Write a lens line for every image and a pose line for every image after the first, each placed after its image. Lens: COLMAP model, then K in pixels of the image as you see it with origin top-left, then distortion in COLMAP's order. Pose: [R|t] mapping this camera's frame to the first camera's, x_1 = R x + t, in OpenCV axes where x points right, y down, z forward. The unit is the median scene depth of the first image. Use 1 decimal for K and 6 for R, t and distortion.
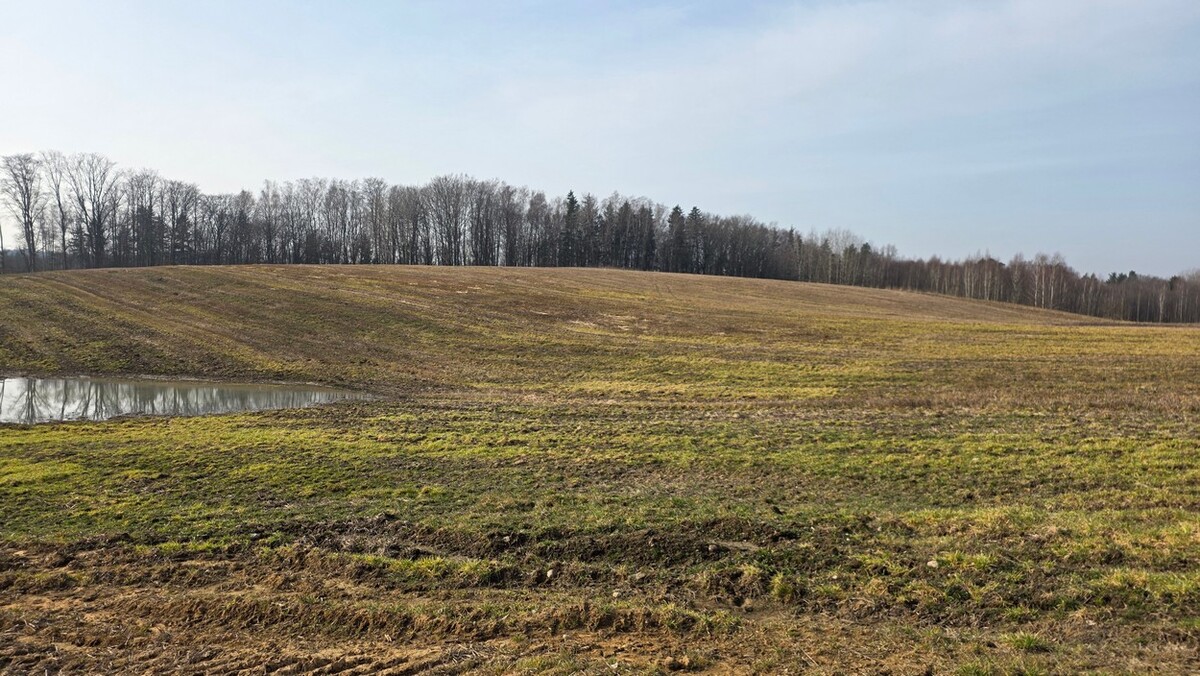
lens RADIAL K [[784.4, 0, 592.8], [0, 784.4, 343.1], [0, 0, 1]] dist [0.065008, -0.049548]
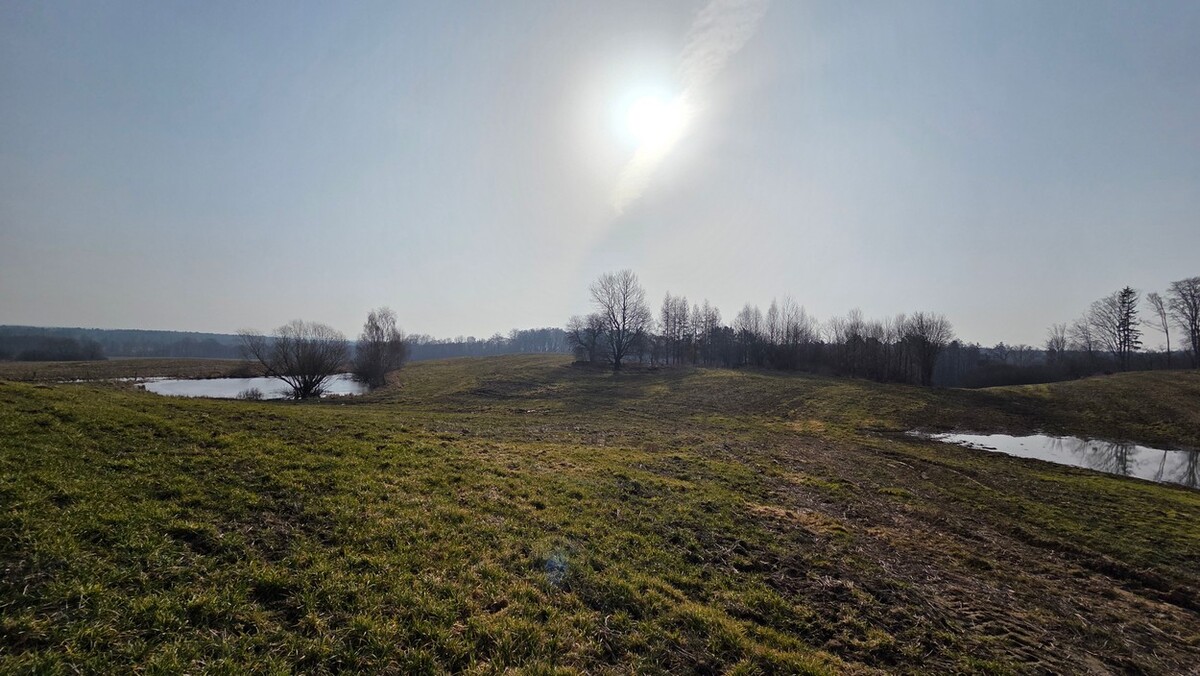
lens RADIAL K [[486.9, 0, 600.9], [0, 486.9, 338.3], [0, 0, 1]] dist [0.000259, -0.000472]
pose [[0.080944, -0.043371, -0.995775, -0.005310], [-0.101567, 0.993493, -0.051528, -0.000013], [0.991530, 0.105309, 0.076012, -0.002216]]
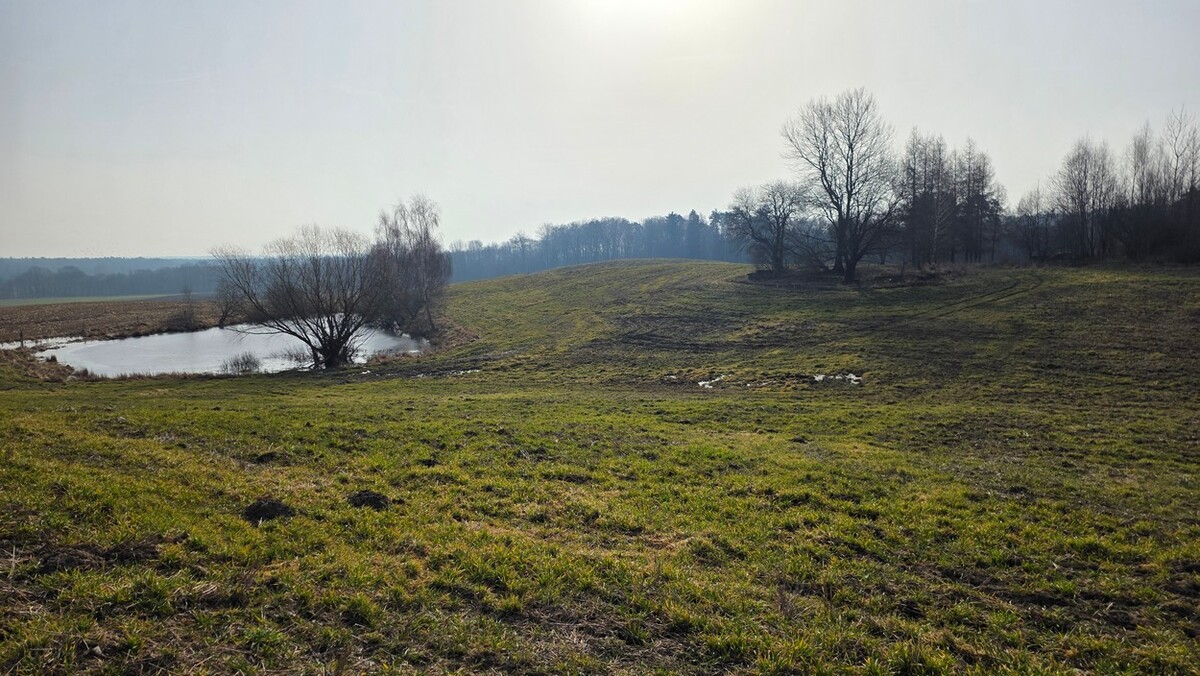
lens RADIAL K [[777.0, 0, 589.4], [0, 777.0, 343.1], [0, 0, 1]] dist [0.069557, -0.043418]
pose [[-0.010141, 0.095297, -0.995397, -0.055167], [-0.043085, 0.994482, 0.095648, 0.002296], [0.999020, 0.043856, -0.005979, -0.071348]]
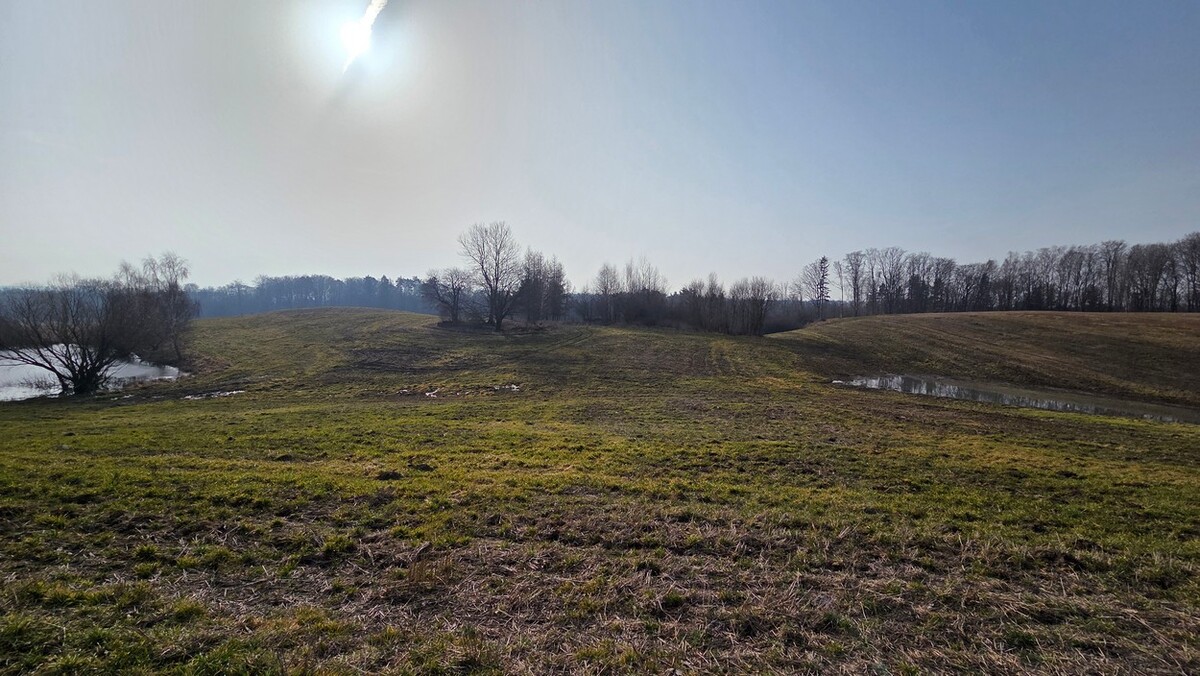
lens RADIAL K [[486.9, 0, 602.2], [0, 486.9, 334.0], [0, 0, 1]] dist [0.000259, -0.000472]
pose [[0.527445, 0.042741, -0.848514, -0.043237], [-0.076807, 0.997043, 0.002479, -0.000622], [0.846110, 0.063864, 0.529168, -0.090854]]
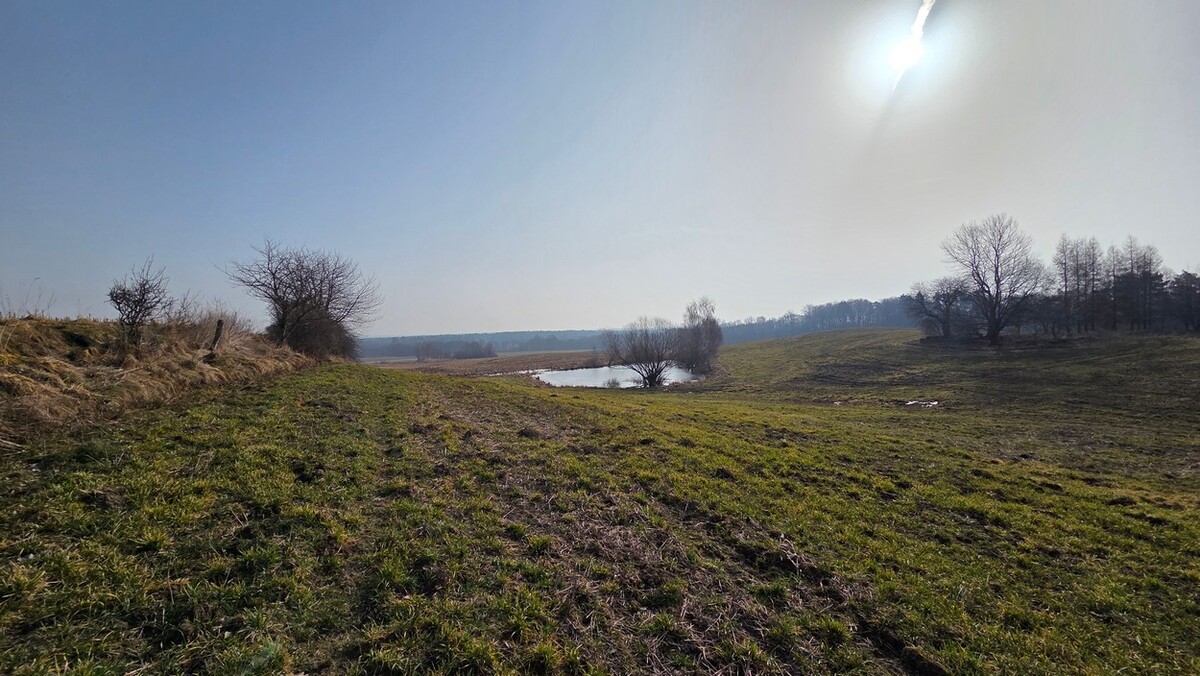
lens RADIAL K [[486.9, 0, 604.1], [0, 486.9, 342.1], [0, 0, 1]] dist [0.000259, -0.000472]
pose [[-0.460130, 0.016222, -0.887703, -0.009814], [-0.032572, 0.998852, 0.035137, -0.001080], [0.887254, 0.045082, -0.459073, -0.036830]]
